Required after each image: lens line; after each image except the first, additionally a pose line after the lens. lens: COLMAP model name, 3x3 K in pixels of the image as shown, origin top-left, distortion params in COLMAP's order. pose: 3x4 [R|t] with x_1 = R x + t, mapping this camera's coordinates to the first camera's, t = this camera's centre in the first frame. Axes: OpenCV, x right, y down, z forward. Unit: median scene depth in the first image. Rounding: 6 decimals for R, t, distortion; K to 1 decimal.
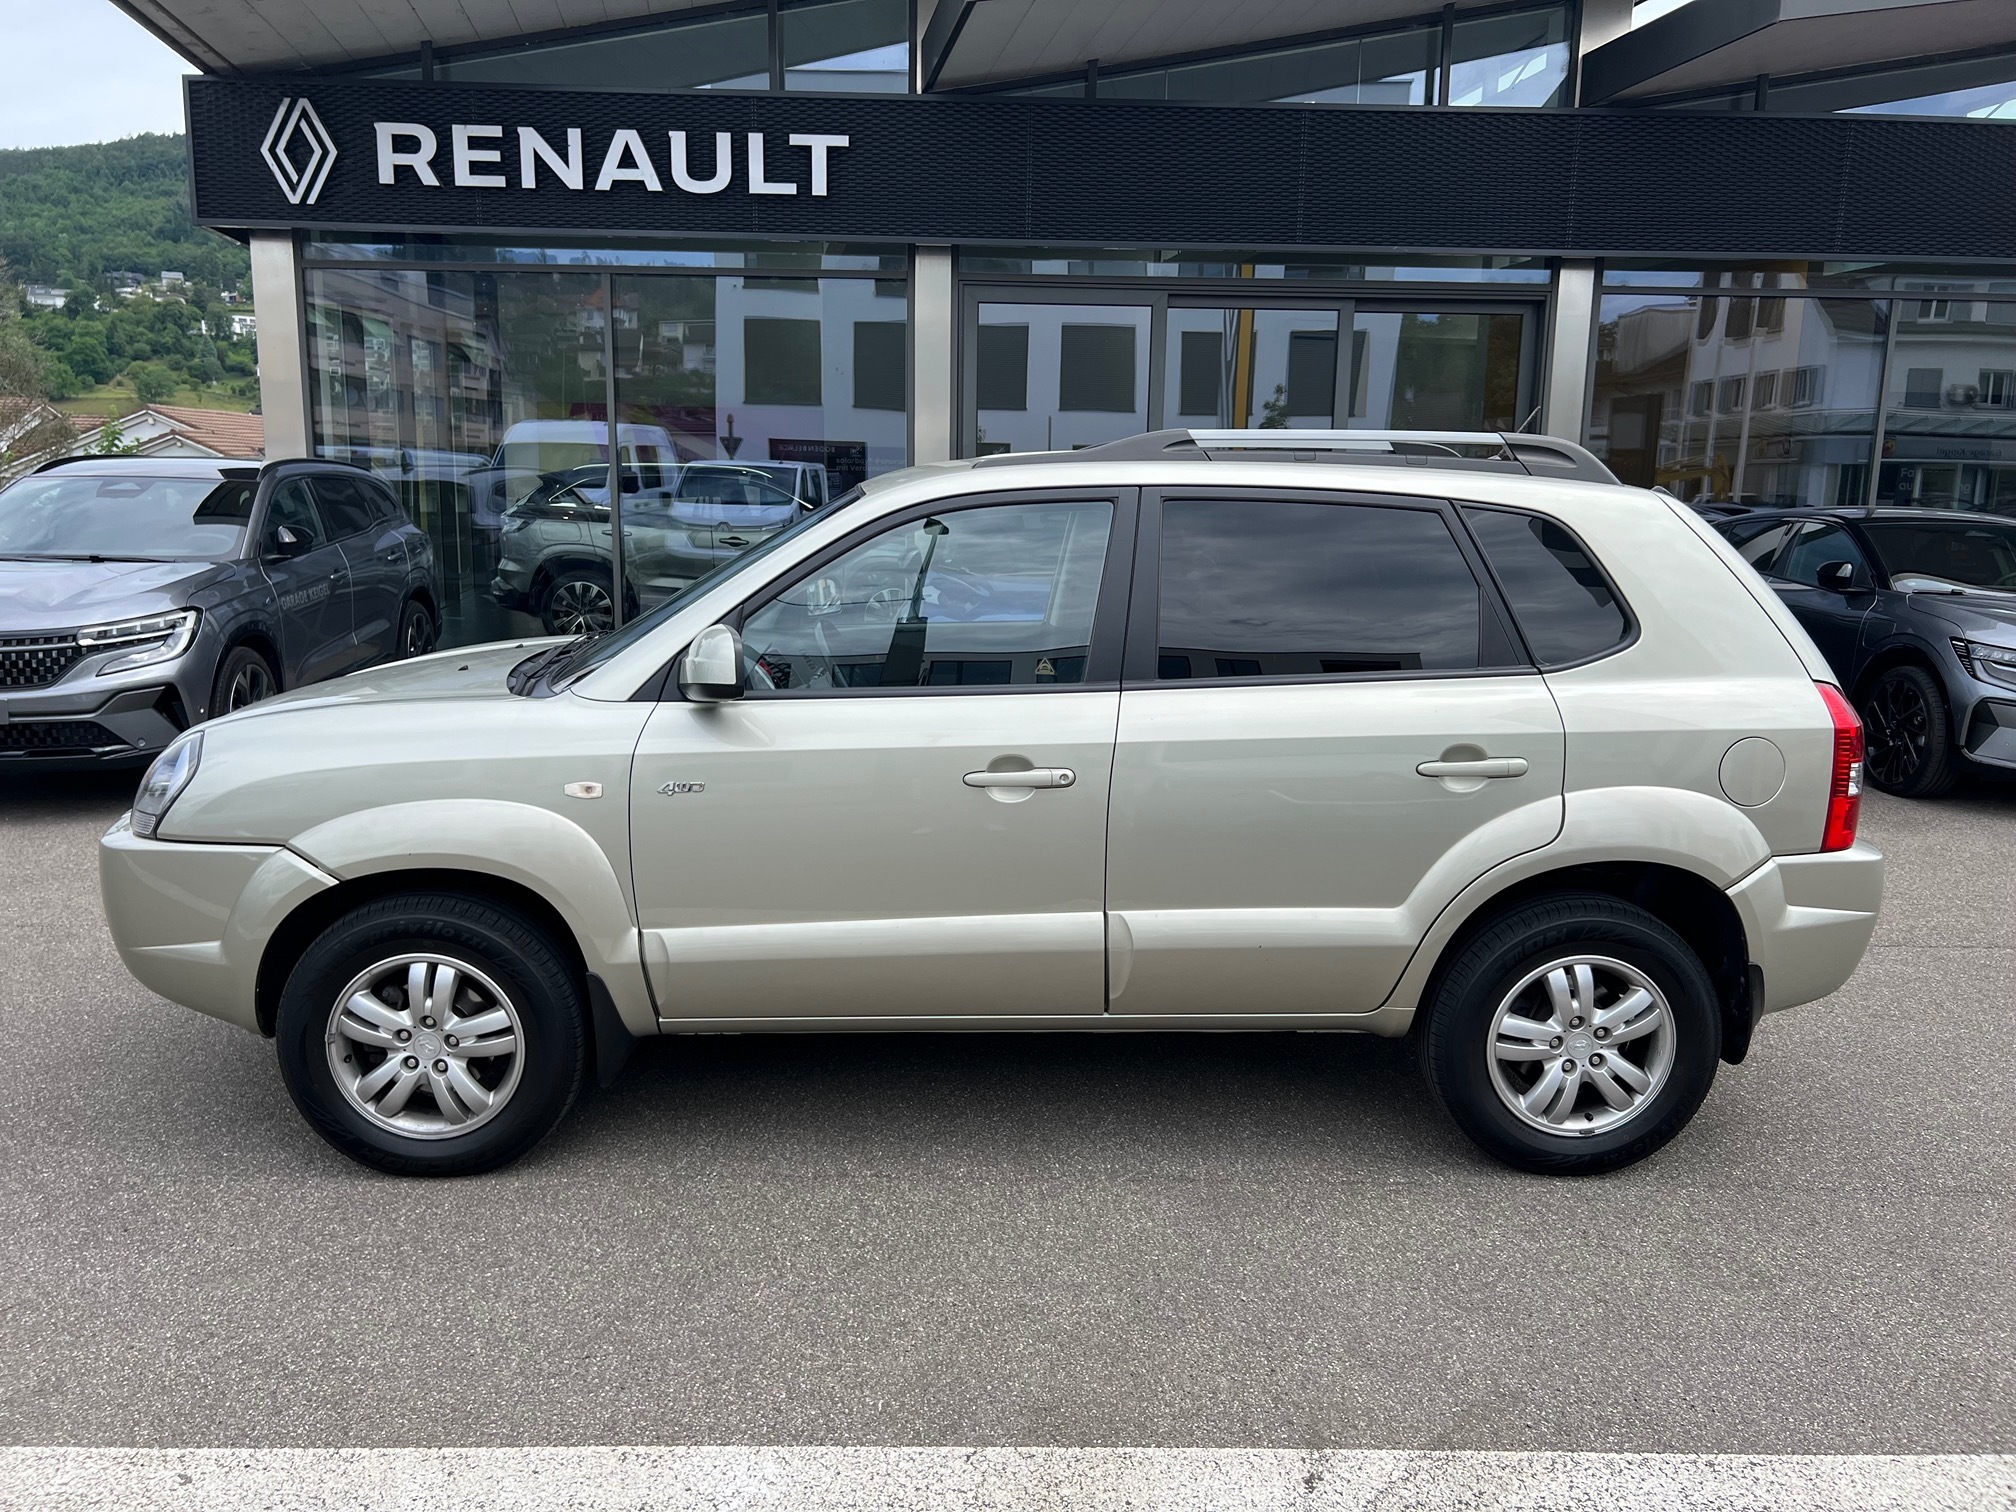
lens RADIAL K [[1567.8, 0, 1008.0], [0, 1567.8, 756.0], [0, 0, 1]] dist [0.057337, -0.060229]
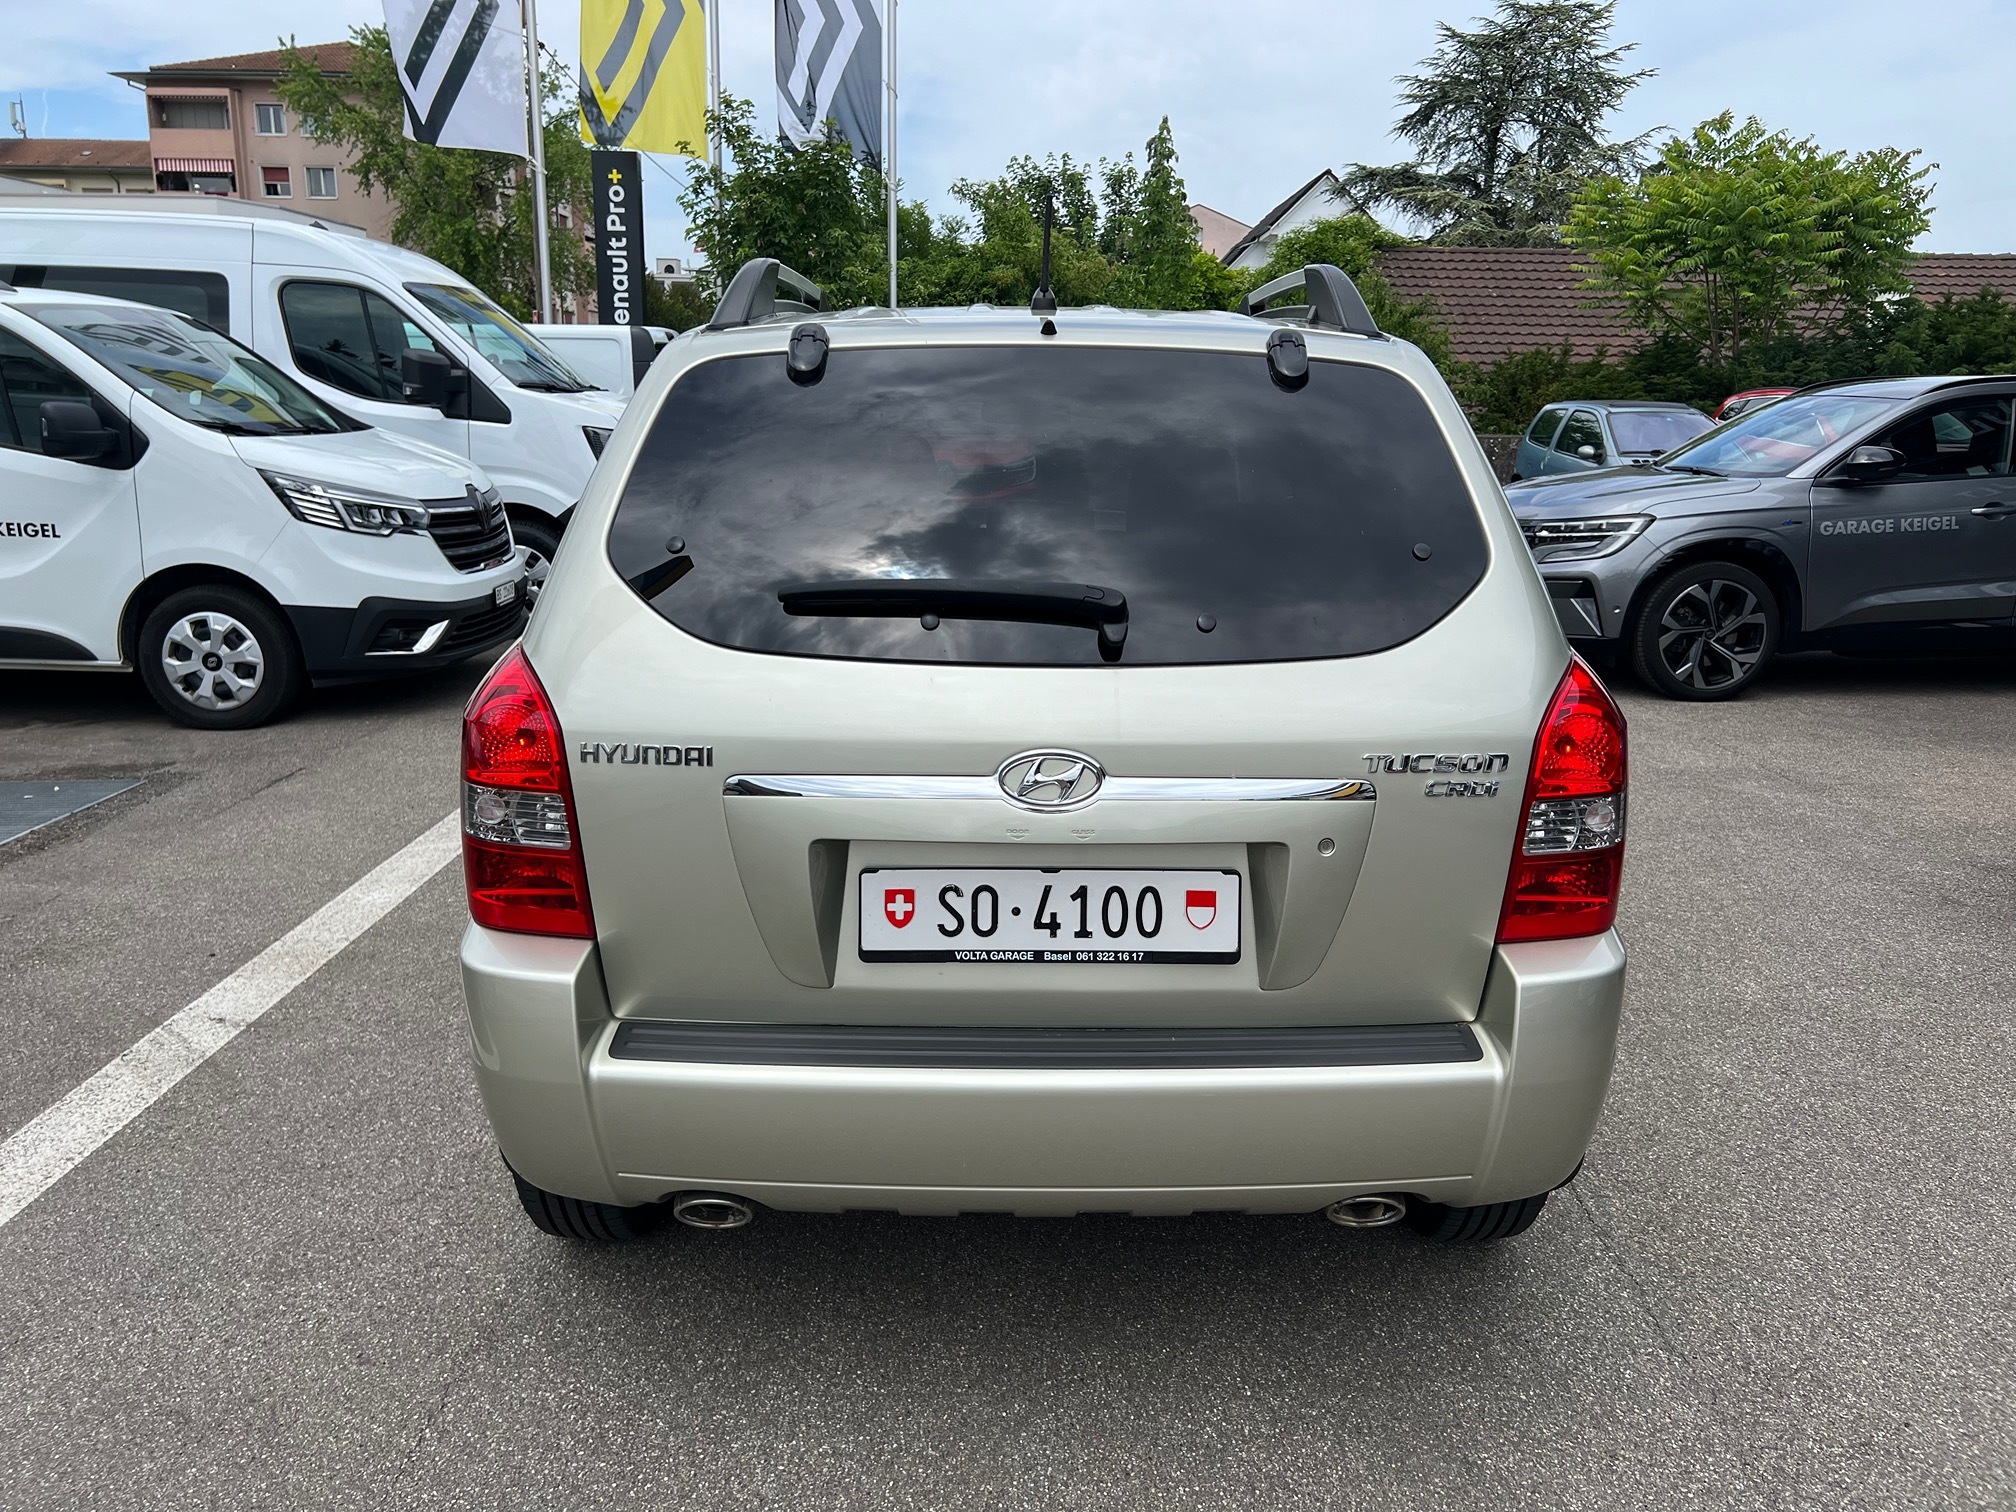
lens RADIAL K [[1532.4, 0, 1043.9], [0, 1532.4, 754.7], [0, 0, 1]] dist [0.060281, -0.066234]
pose [[-0.029066, 0.216299, -0.975894, 0.379054], [-0.191407, 0.957036, 0.217820, -0.060050], [0.981080, 0.193124, 0.013584, 0.417582]]
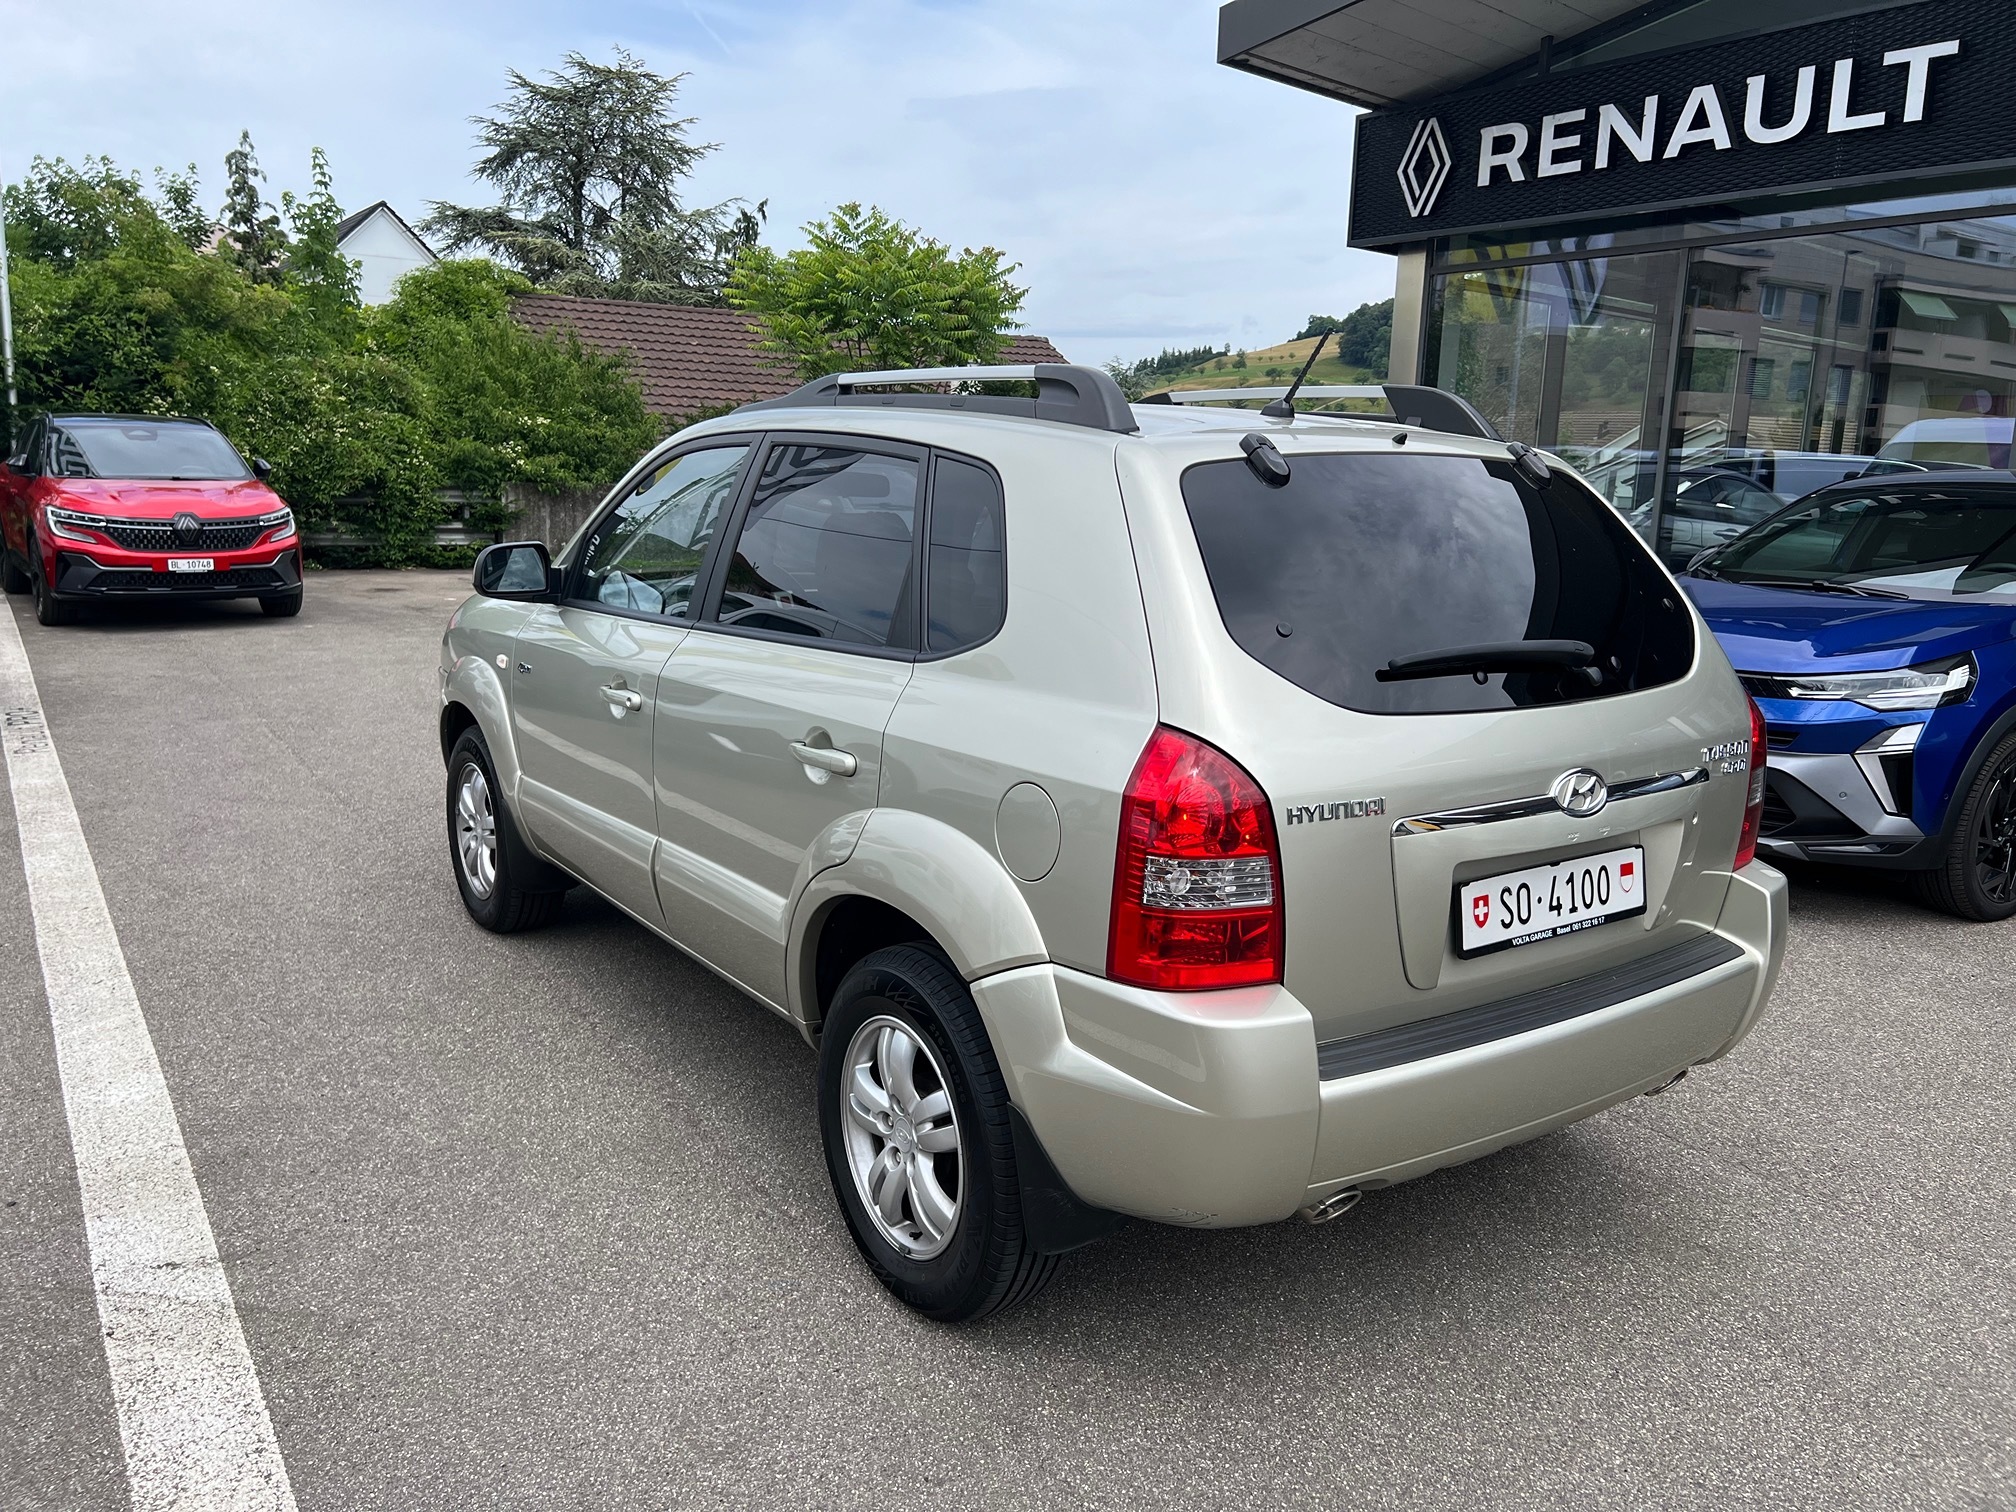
lens RADIAL K [[1537.8, 0, 1008.0], [0, 1537.8, 756.0], [0, 0, 1]] dist [0.063554, -0.072763]
pose [[0.537886, 0.163138, -0.827082, 0.349000], [-0.166891, 0.982286, 0.085215, -0.027254], [0.826333, 0.092196, 0.555584, 0.207927]]
